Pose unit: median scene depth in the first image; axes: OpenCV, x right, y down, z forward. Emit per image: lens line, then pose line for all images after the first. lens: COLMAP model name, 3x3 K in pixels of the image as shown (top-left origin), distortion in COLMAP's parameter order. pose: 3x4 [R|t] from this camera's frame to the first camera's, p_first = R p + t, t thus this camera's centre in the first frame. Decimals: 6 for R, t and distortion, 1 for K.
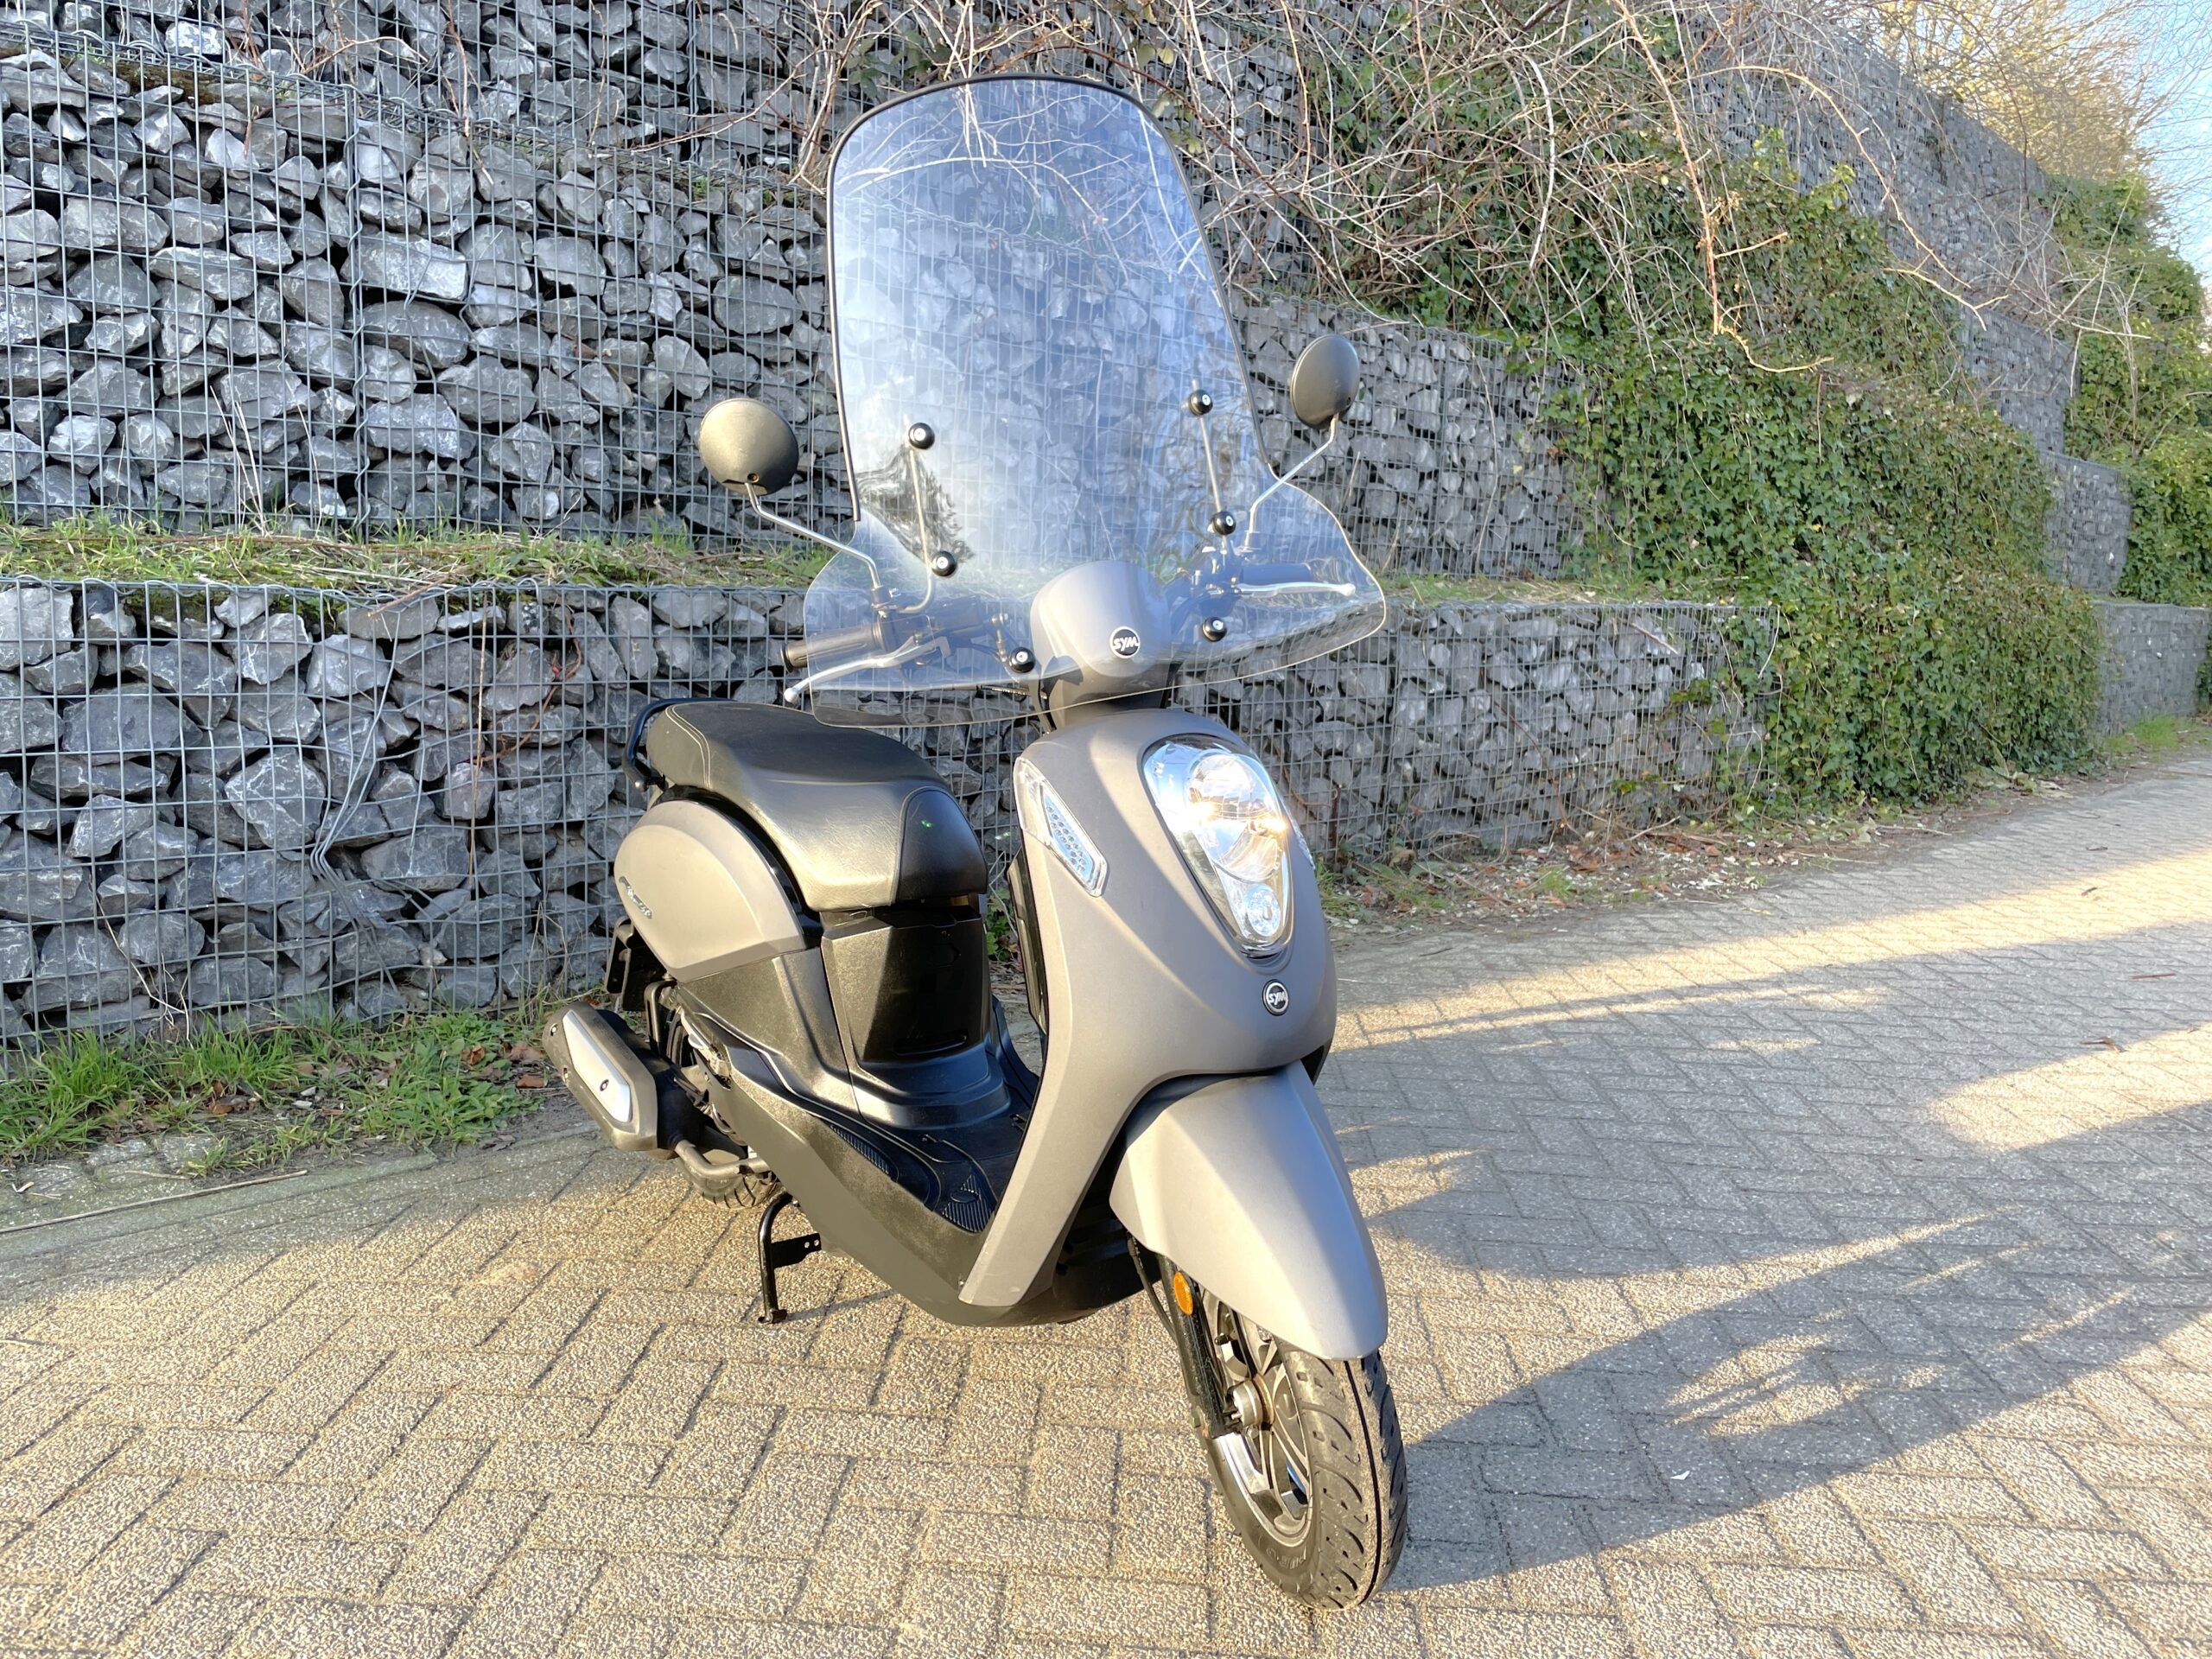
lens RADIAL K [[1678.0, 0, 1113.5], [0, 1678.0, 808.0], [0, 0, 1]] dist [0.085476, -0.116307]
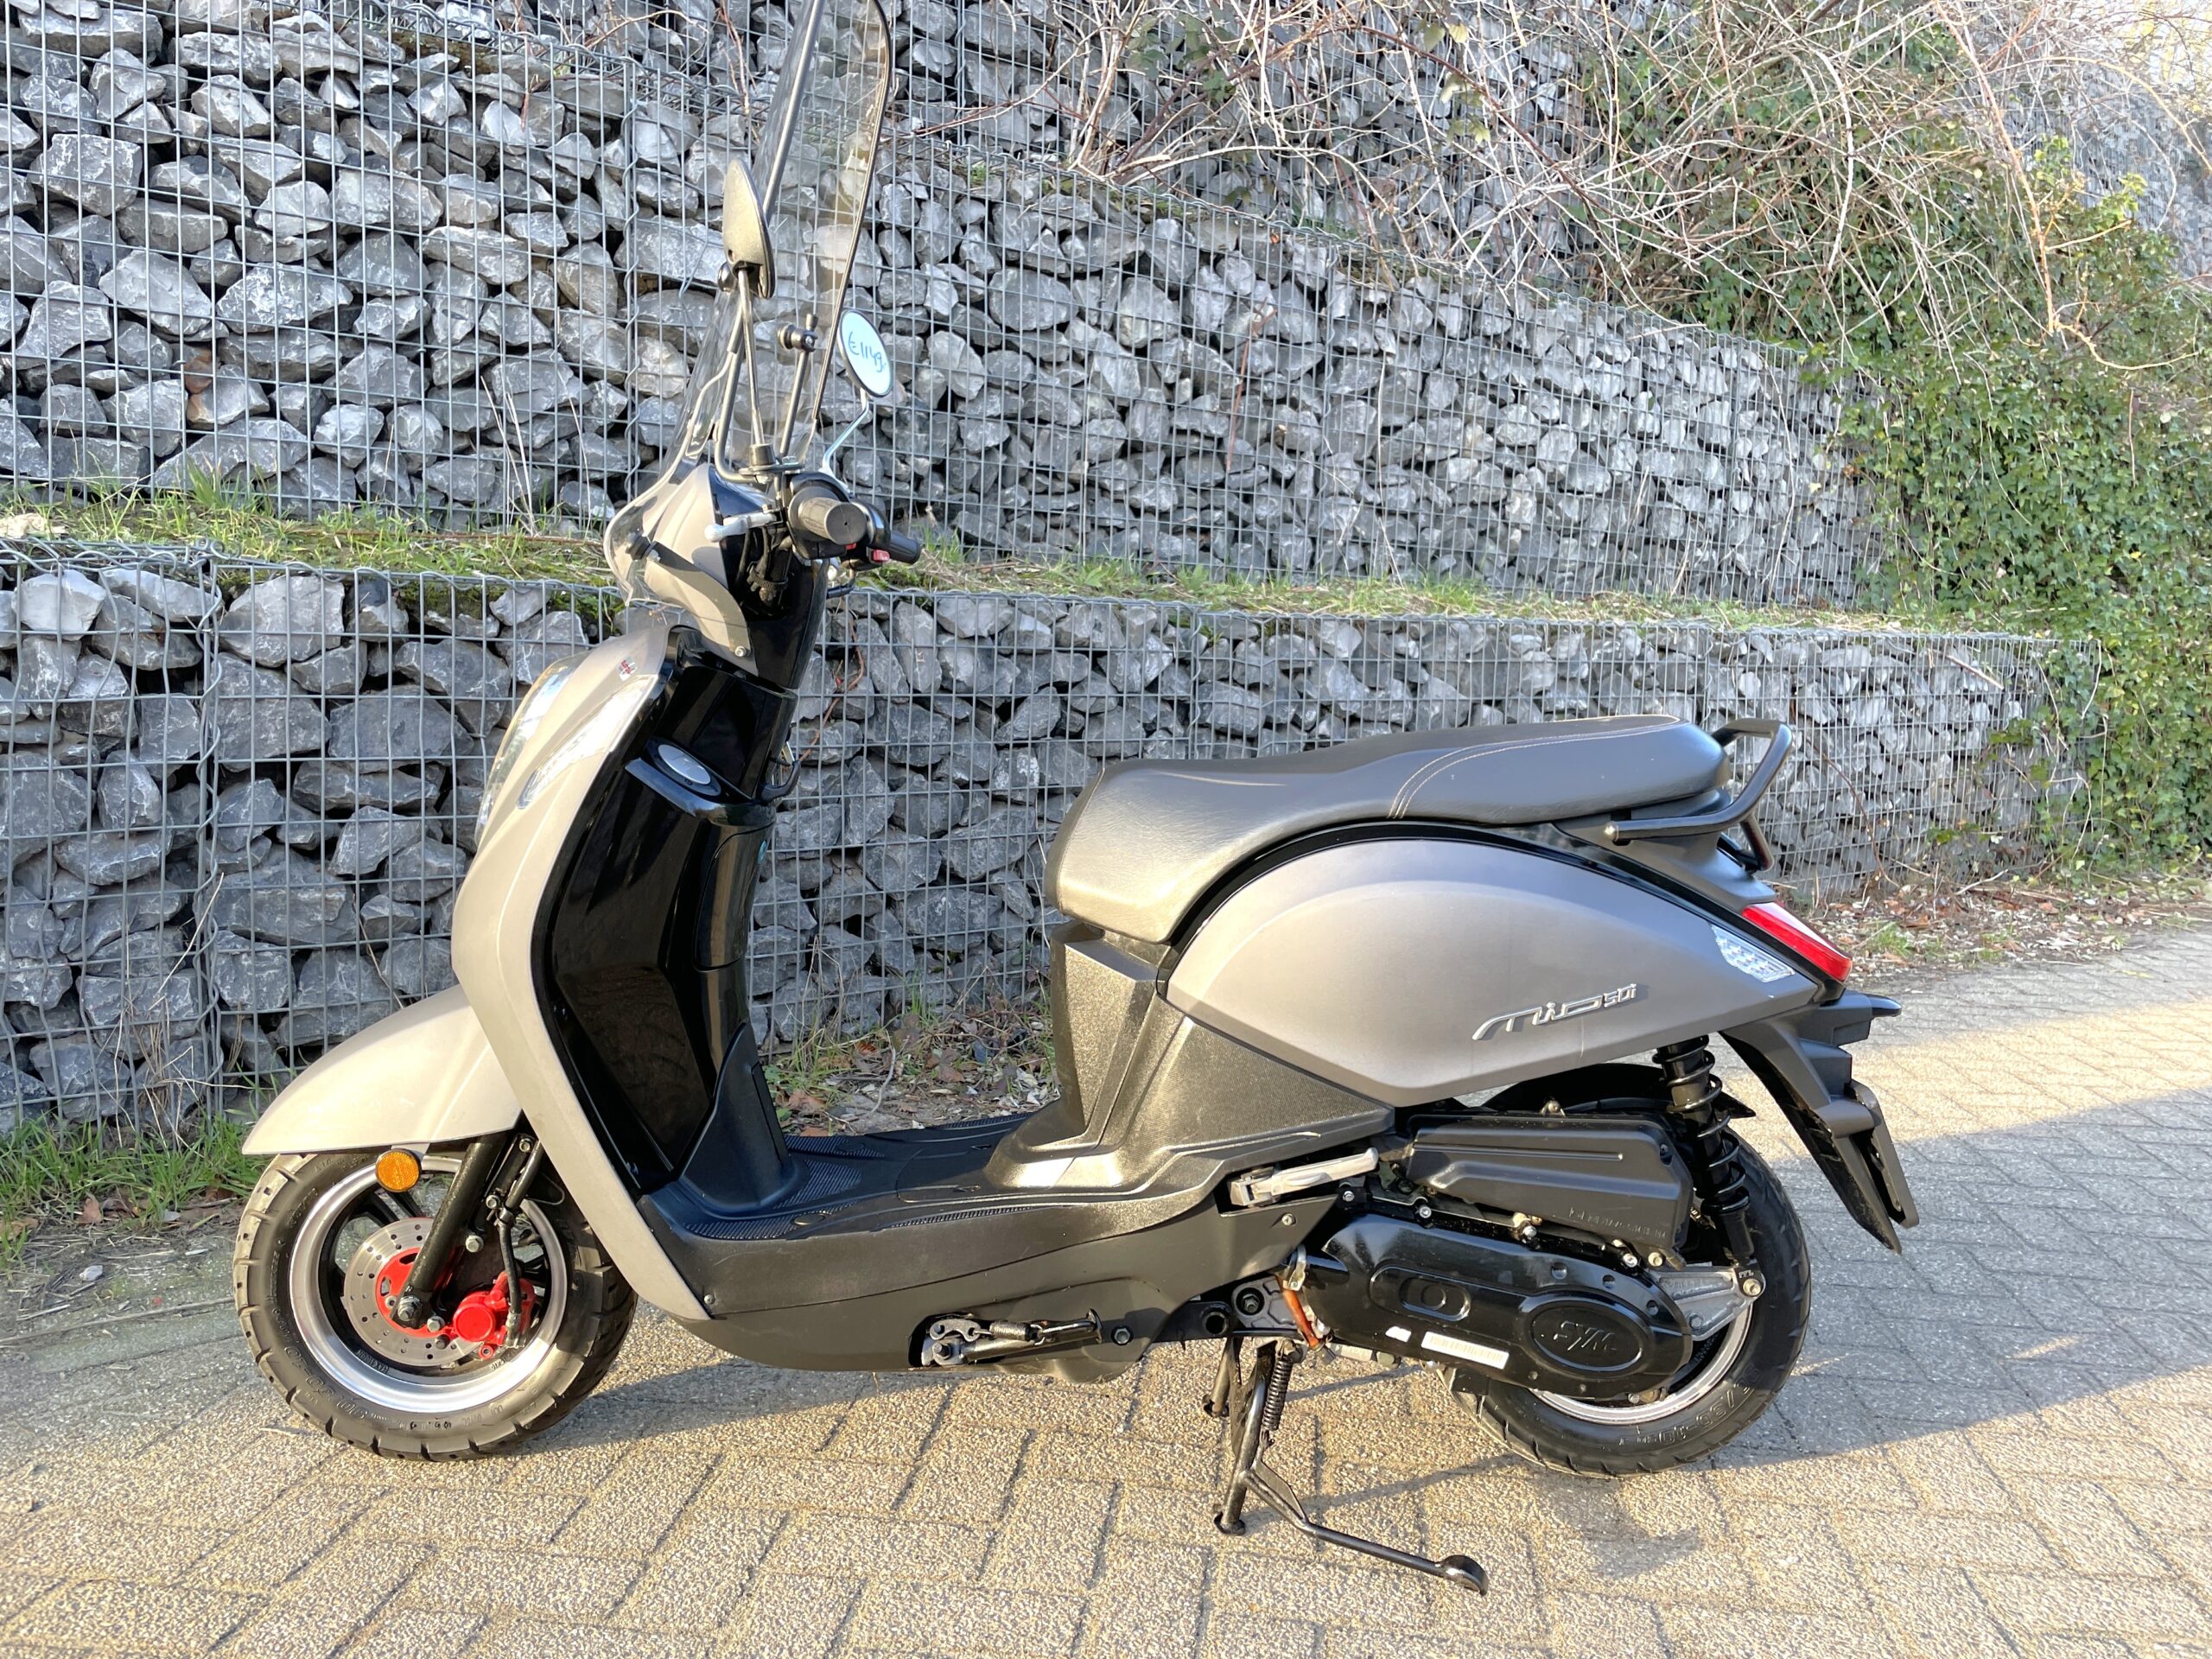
lens RADIAL K [[1681.5, 0, 1124.0], [0, 1681.5, 804.3], [0, 0, 1]] dist [0.086172, -0.117395]
pose [[0.996270, 0.002059, -0.086261, -0.088135], [-0.005943, 0.998979, -0.044792, 0.022527], [0.086081, 0.045138, 0.995265, 0.101918]]
